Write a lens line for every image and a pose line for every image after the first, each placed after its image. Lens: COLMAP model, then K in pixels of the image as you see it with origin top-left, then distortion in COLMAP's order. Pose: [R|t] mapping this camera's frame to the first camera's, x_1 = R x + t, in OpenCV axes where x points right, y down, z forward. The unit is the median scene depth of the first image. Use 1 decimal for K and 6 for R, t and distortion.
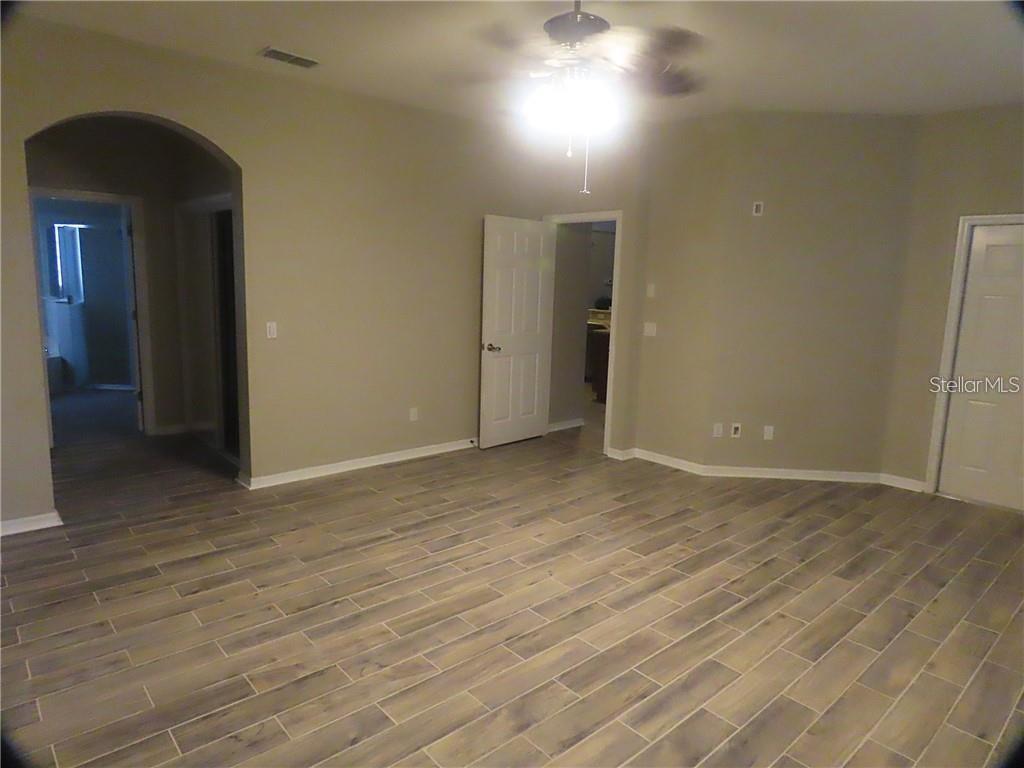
lens RADIAL K [[639.7, 0, 512.0], [0, 639.7, 384.0], [0, 0, 1]] dist [-0.012997, 0.002966]
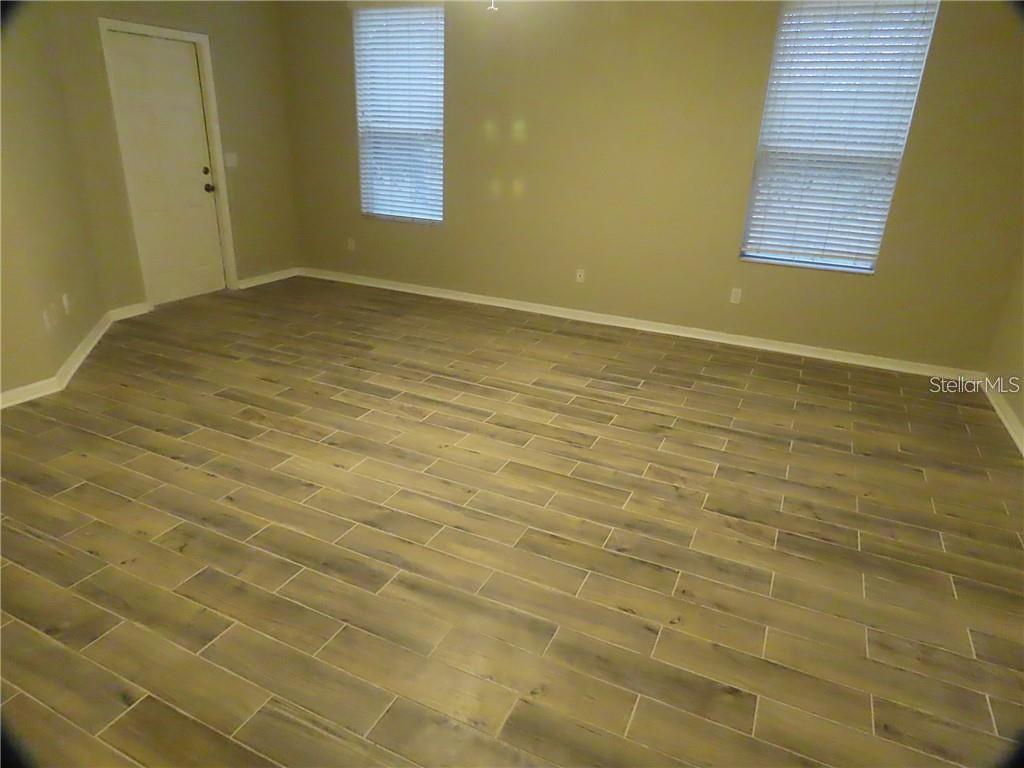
lens RADIAL K [[639.7, 0, 512.0], [0, 639.7, 384.0], [0, 0, 1]] dist [-0.012997, 0.002966]
pose [[-0.384822, -0.383885, 0.839371, -0.773545], [0.096512, 0.887683, 0.450227, -0.208983], [-0.917931, 0.254267, -0.304550, 1.242775]]
